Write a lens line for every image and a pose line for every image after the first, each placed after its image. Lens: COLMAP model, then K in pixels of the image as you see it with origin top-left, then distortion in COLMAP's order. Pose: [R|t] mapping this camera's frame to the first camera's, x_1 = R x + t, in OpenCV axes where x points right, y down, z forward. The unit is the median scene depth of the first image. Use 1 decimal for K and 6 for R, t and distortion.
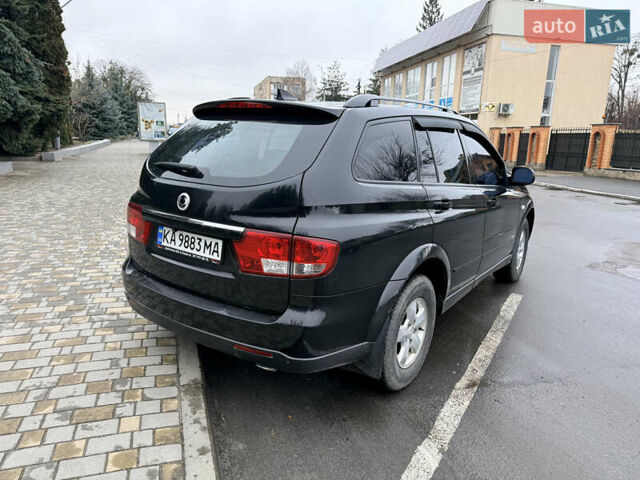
lens RADIAL K [[450.0, 0, 320.0], [0, 450.0, 240.0], [0, 0, 1]] dist [0.009889, 0.001058]
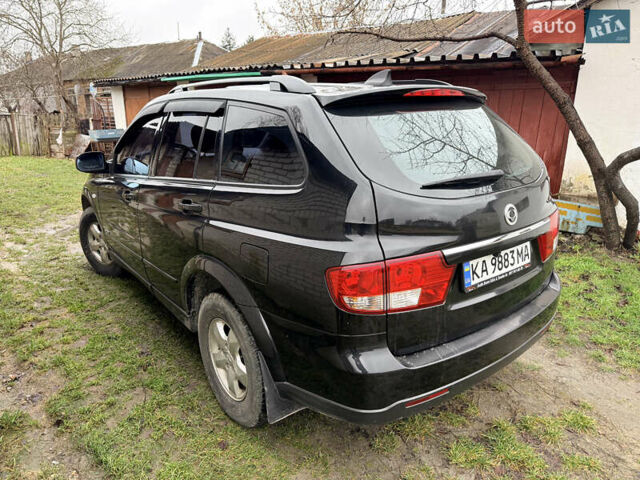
lens RADIAL K [[455.3, 0, 320.0], [0, 455.3, 240.0], [0, 0, 1]] dist [0.006234, -0.002817]
pose [[0.295118, -0.303829, 0.905866, -1.137102], [0.243360, 0.940727, 0.236239, -0.312773], [-0.923949, 0.150733, 0.351565, 1.003088]]
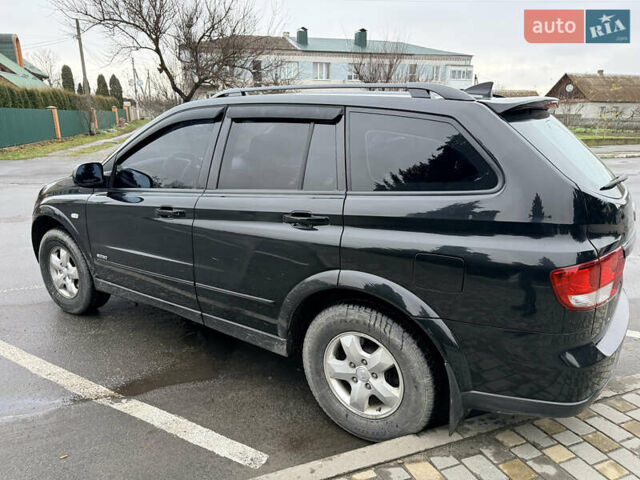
lens RADIAL K [[455.3, 0, 320.0], [0, 455.3, 240.0], [0, 0, 1]] dist [0.006234, -0.002817]
pose [[-0.020049, -0.295125, 0.955248, -1.187080], [0.222606, 0.930140, 0.292039, -0.447656], [-0.974702, 0.218499, 0.047048, 1.574006]]
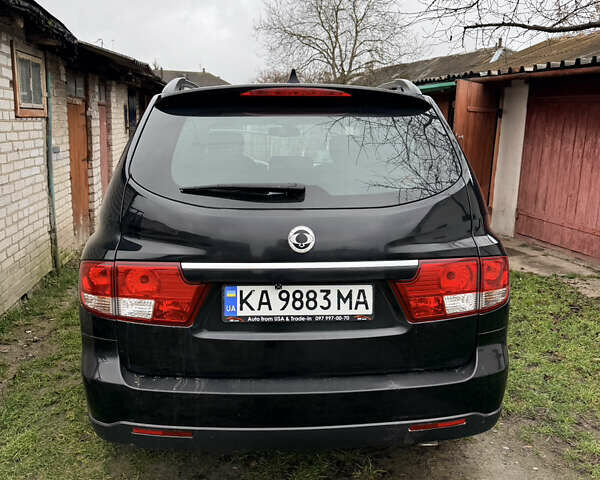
lens RADIAL K [[556.3, 0, 300.0], [0, 556.3, 240.0], [0, 0, 1]] dist [0.148615, -0.261782]
pose [[0.781527, -0.148216, 0.606009, -0.768960], [0.165799, 0.985782, 0.027281, -0.103203], [-0.601436, 0.079155, 0.794990, 0.347964]]
